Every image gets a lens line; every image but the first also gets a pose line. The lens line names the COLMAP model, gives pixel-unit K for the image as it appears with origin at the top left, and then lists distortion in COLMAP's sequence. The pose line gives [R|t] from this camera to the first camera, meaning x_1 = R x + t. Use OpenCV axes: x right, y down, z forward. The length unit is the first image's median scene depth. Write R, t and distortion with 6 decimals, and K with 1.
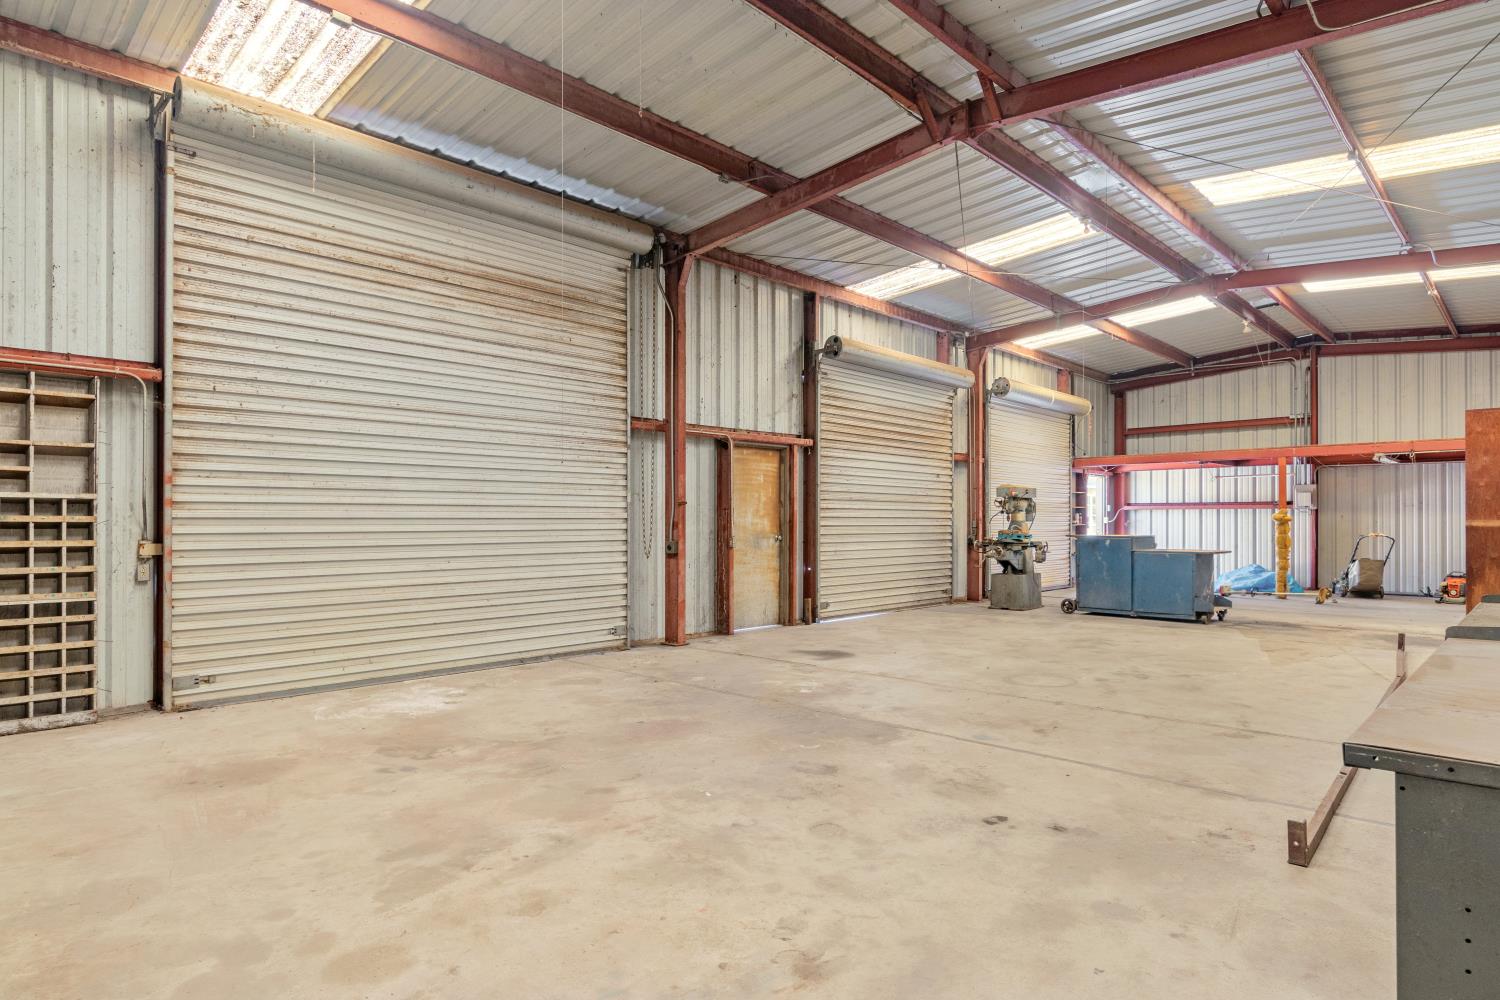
lens RADIAL K [[829.7, 0, 745.3], [0, 829.7, 506.3], [0, 0, 1]] dist [-0.000491, 0.000050]
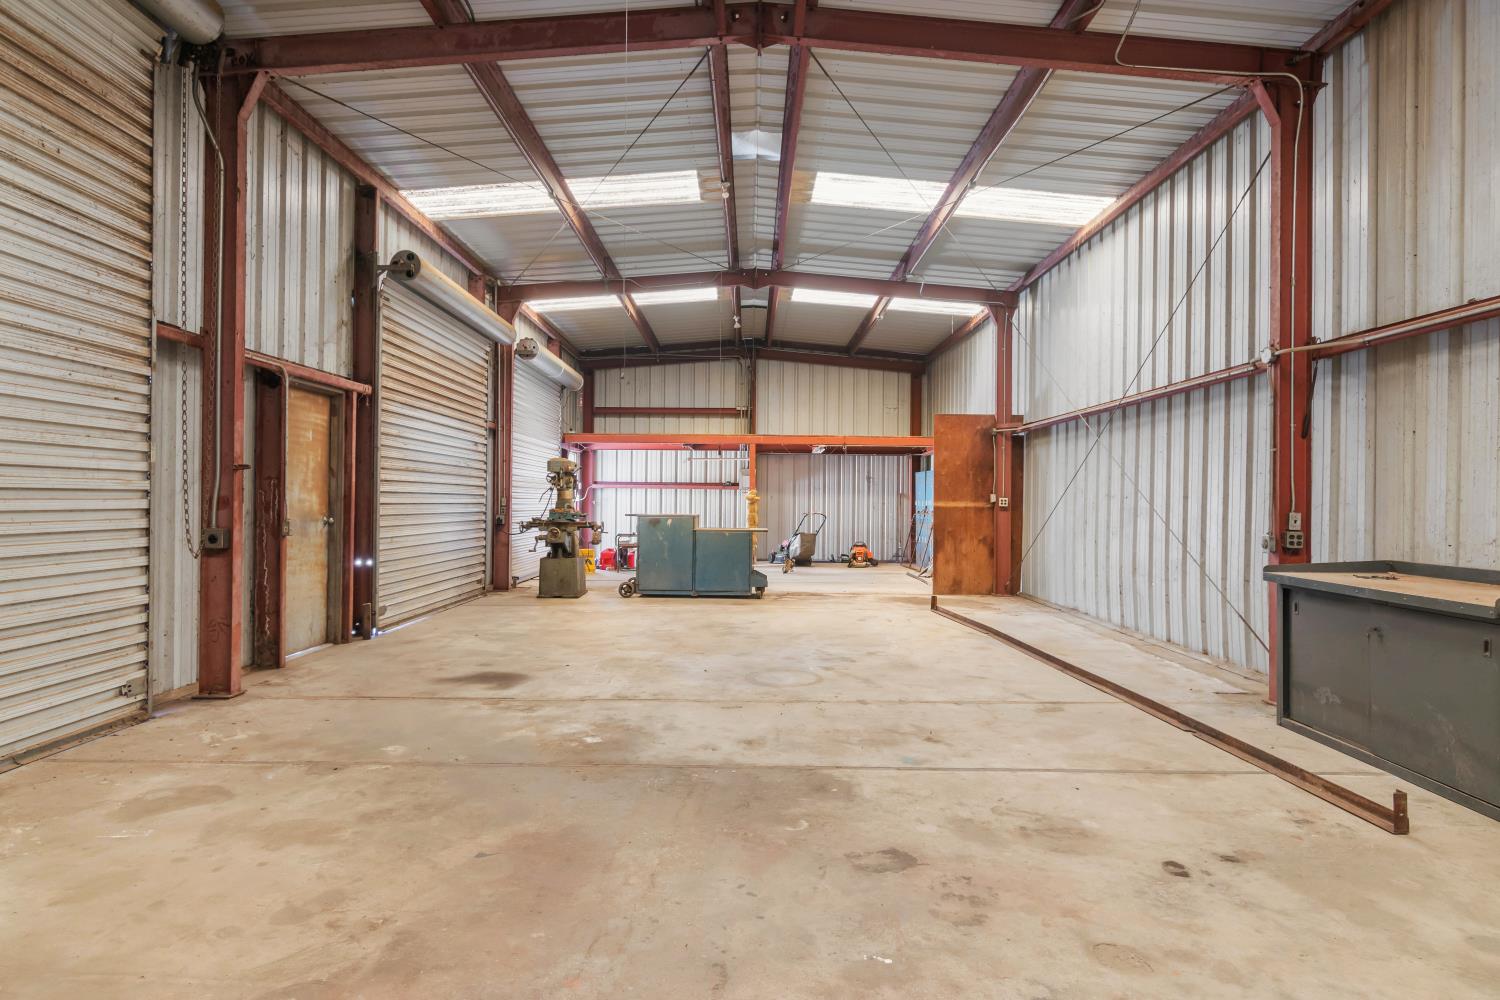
lens RADIAL K [[848.6, 0, 746.0], [0, 848.6, 491.2], [0, 0, 1]] dist [-0.000476, -0.000108]
pose [[0.725970, 0.014301, 0.687578, -0.242747], [-0.021476, 0.999768, 0.001881, 0.004932], [-0.687391, -0.016132, 0.726108, 0.283316]]
